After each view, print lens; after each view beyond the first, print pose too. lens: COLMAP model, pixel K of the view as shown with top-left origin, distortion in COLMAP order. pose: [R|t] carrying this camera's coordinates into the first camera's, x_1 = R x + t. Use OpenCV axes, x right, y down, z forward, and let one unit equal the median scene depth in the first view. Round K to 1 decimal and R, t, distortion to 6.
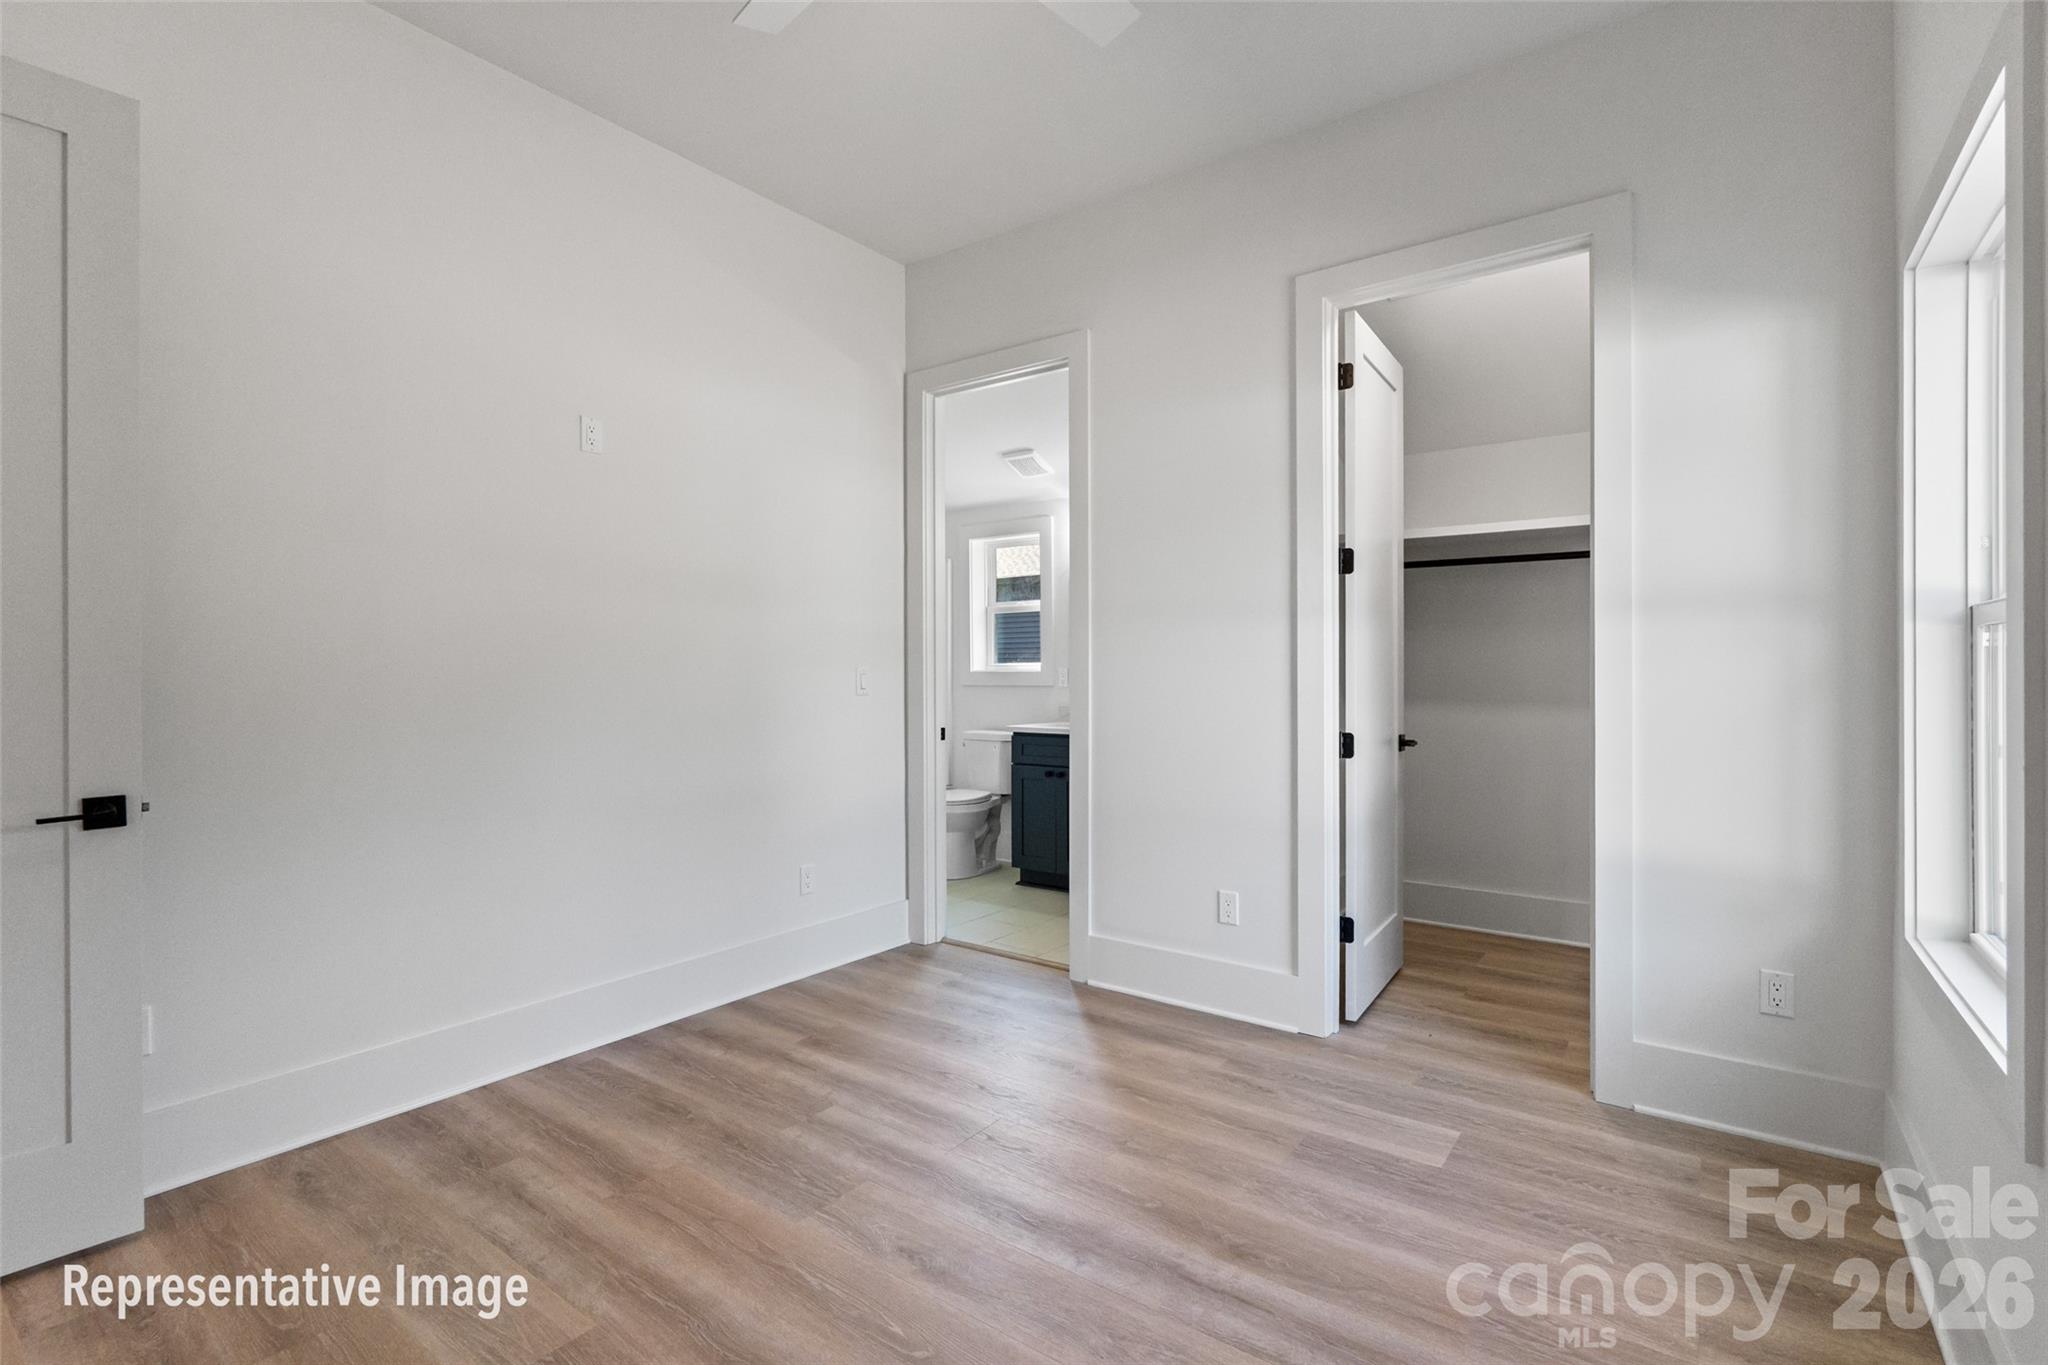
lens RADIAL K [[954.3, 0, 1011.8], [0, 954.3, 681.0], [0, 0, 1]] dist [-0.008736, 0.001256]
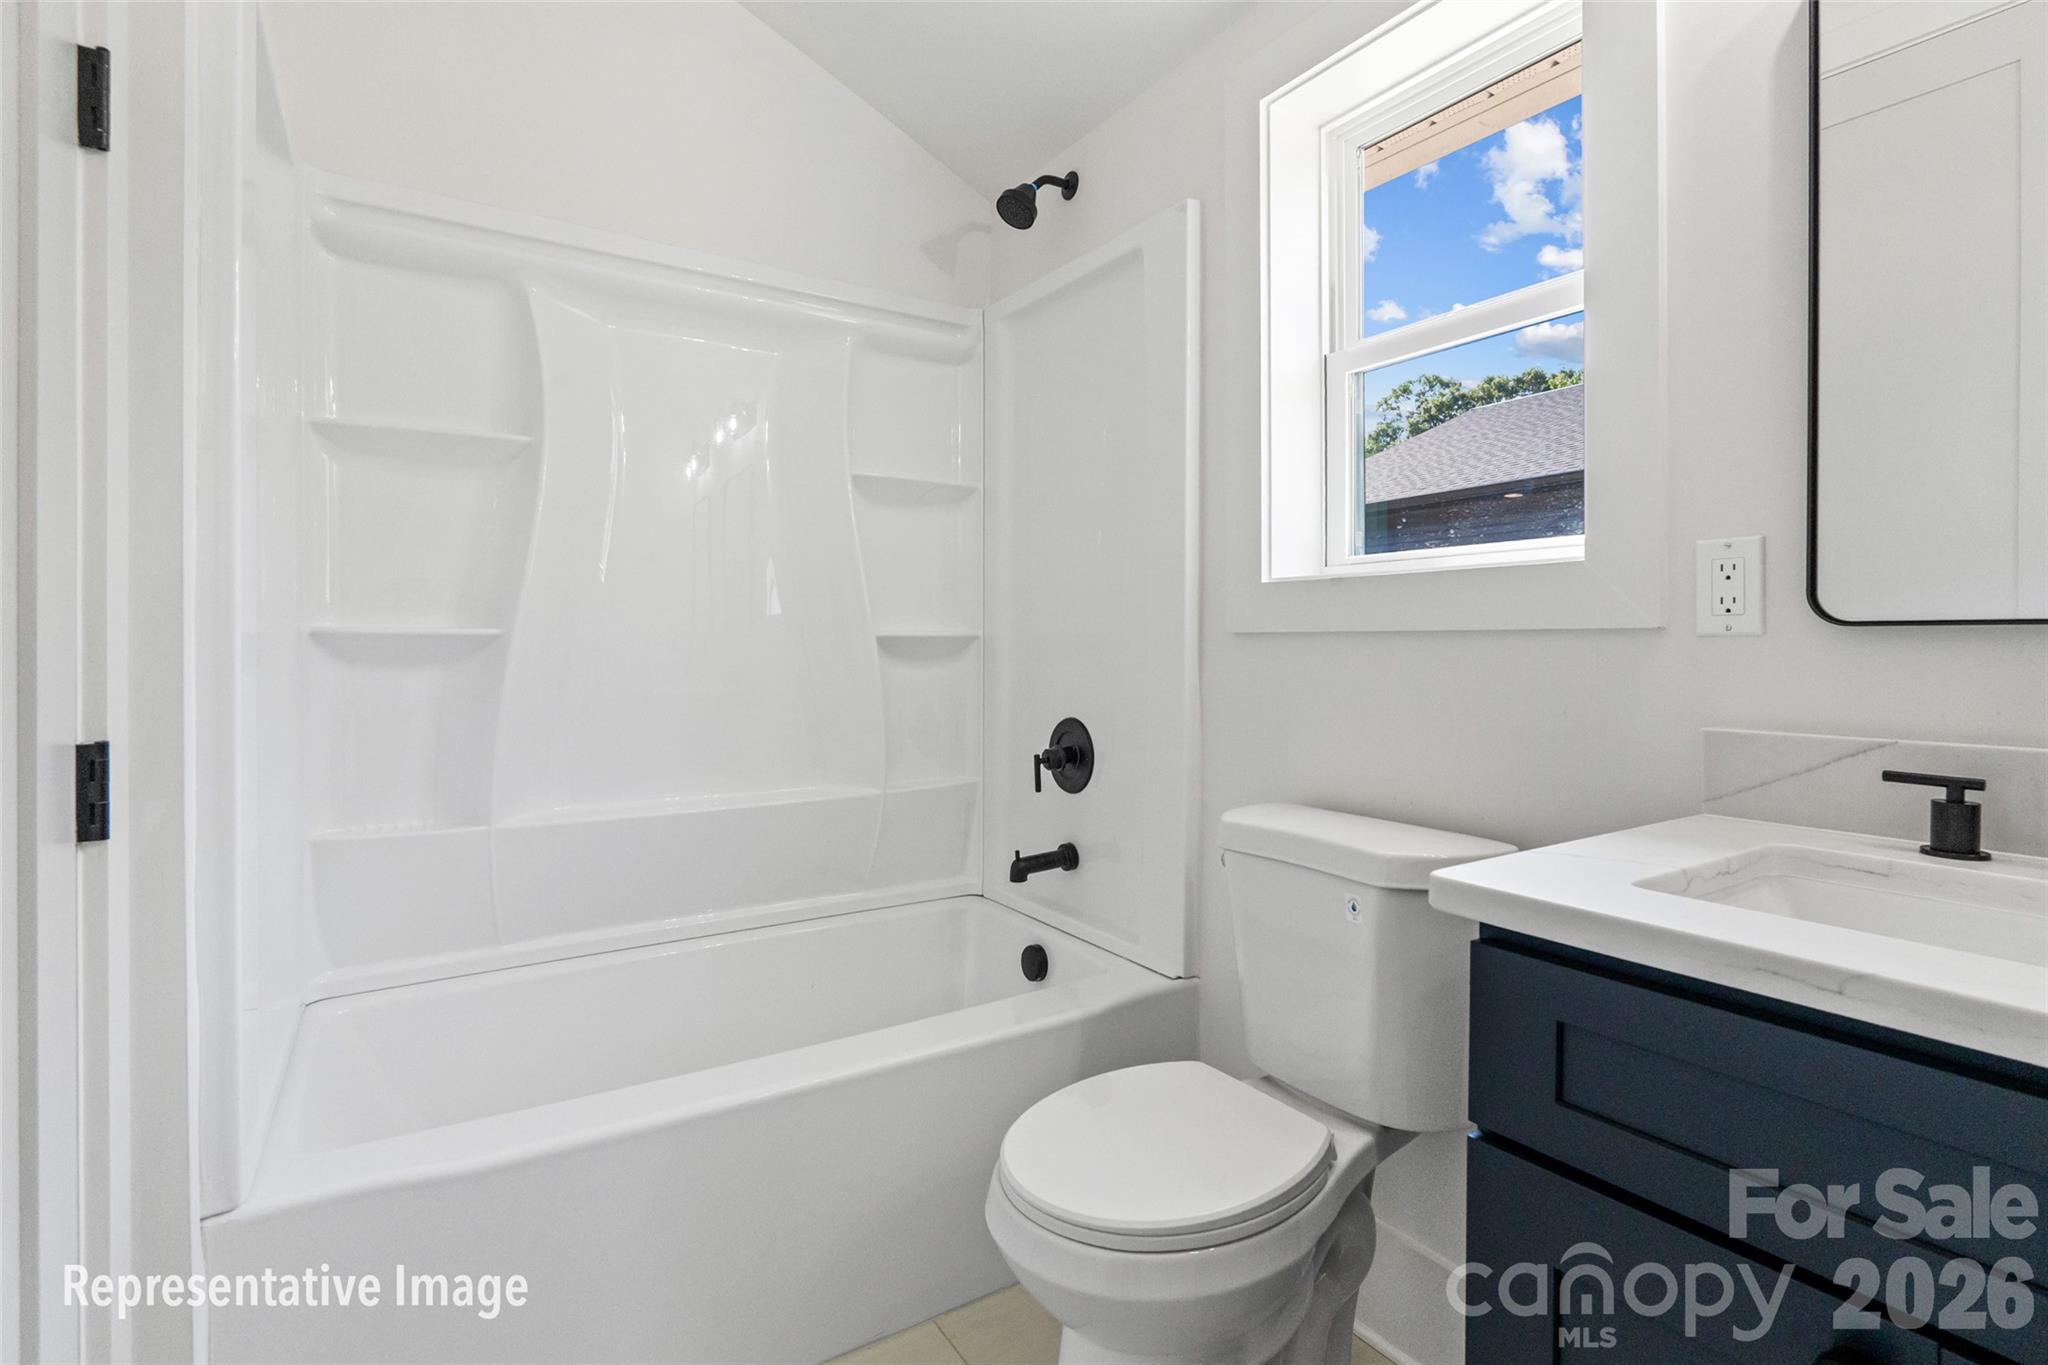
lens RADIAL K [[954.3, 0, 1021.2], [0, 954.3, 663.8], [0, 0, 1]] dist [-0.008736, 0.001256]
pose [[0.934787, 0.003702, -0.355190, -0.008253], [-0.001394, 0.999976, 0.006754, 0.008088], [0.355207, -0.005819, 0.934770, 0.558042]]
